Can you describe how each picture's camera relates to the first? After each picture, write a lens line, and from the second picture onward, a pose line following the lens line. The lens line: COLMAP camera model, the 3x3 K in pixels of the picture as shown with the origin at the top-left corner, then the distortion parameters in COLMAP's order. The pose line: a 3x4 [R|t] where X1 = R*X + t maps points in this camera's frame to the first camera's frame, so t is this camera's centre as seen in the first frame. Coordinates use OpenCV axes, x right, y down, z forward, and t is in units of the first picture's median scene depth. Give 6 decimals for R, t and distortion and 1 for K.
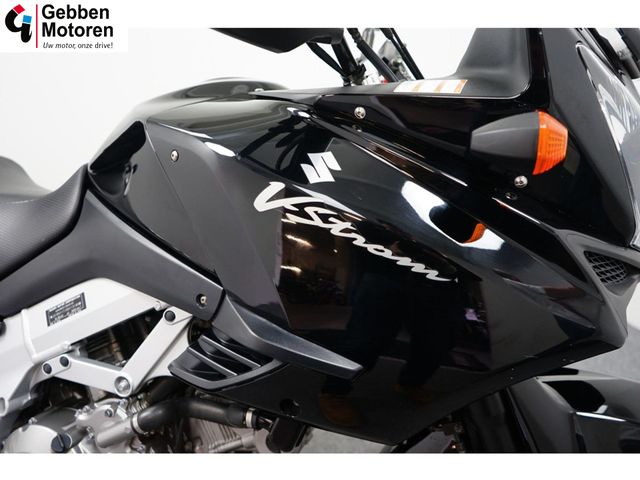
lens RADIAL K [[487.4, 0, 320.0], [0, 487.4, 240.0], [0, 0, 1]] dist [-0.002036, 0.001966]
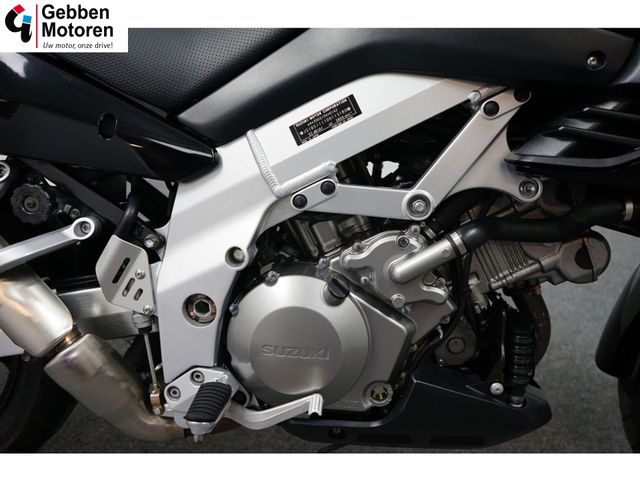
lens RADIAL K [[487.4, 0, 320.0], [0, 487.4, 240.0], [0, 0, 1]] dist [-0.002036, 0.001966]
pose [[0.967974, -0.075600, 0.239396, -0.729882], [0.057009, 0.994862, 0.083662, 0.266682], [-0.244491, -0.067335, 0.967311, 0.248575]]
